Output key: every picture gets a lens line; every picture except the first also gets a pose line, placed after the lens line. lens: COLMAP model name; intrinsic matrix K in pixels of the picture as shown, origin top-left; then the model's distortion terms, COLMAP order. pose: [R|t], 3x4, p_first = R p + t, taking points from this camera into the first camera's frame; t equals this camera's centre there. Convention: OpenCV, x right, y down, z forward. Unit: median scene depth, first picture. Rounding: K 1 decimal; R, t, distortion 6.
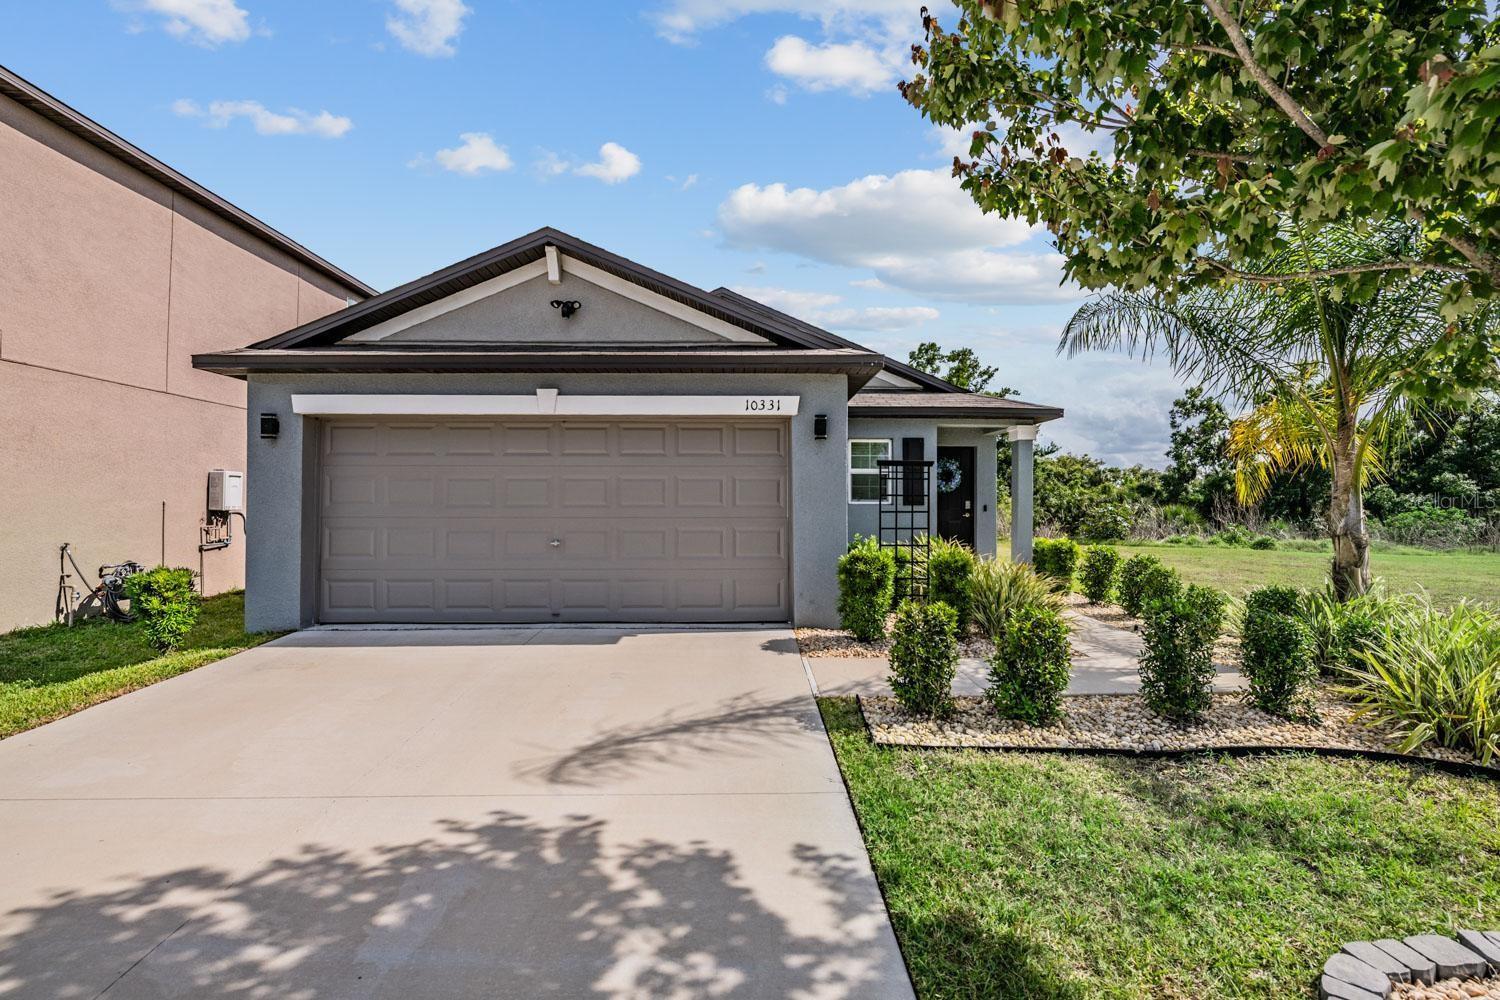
lens RADIAL K [[606.8, 0, 746.8], [0, 606.8, 489.3], [0, 0, 1]] dist [-0.011523, -0.000810]
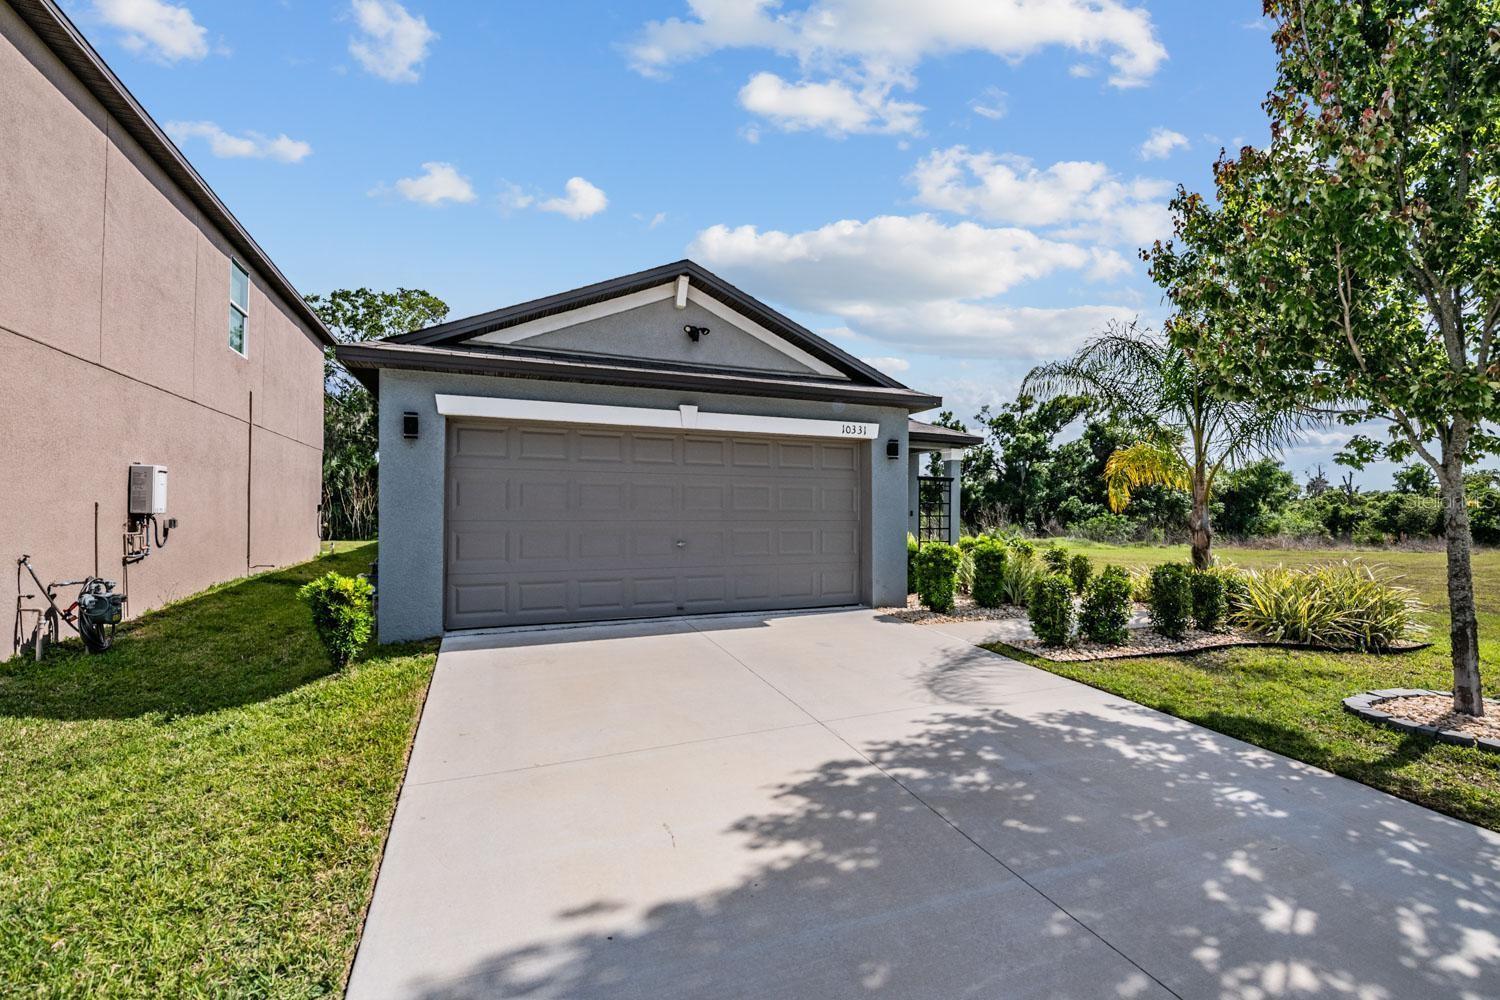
lens RADIAL K [[633.5, 0, 753.0], [0, 633.5, 503.8], [0, 0, 1]] dist [-0.011349, -0.000174]
pose [[0.929495, 0.007993, 0.368749, -0.554959], [-0.014032, 0.999808, 0.013697, -0.001849], [-0.368568, -0.017905, 0.929428, -0.113179]]
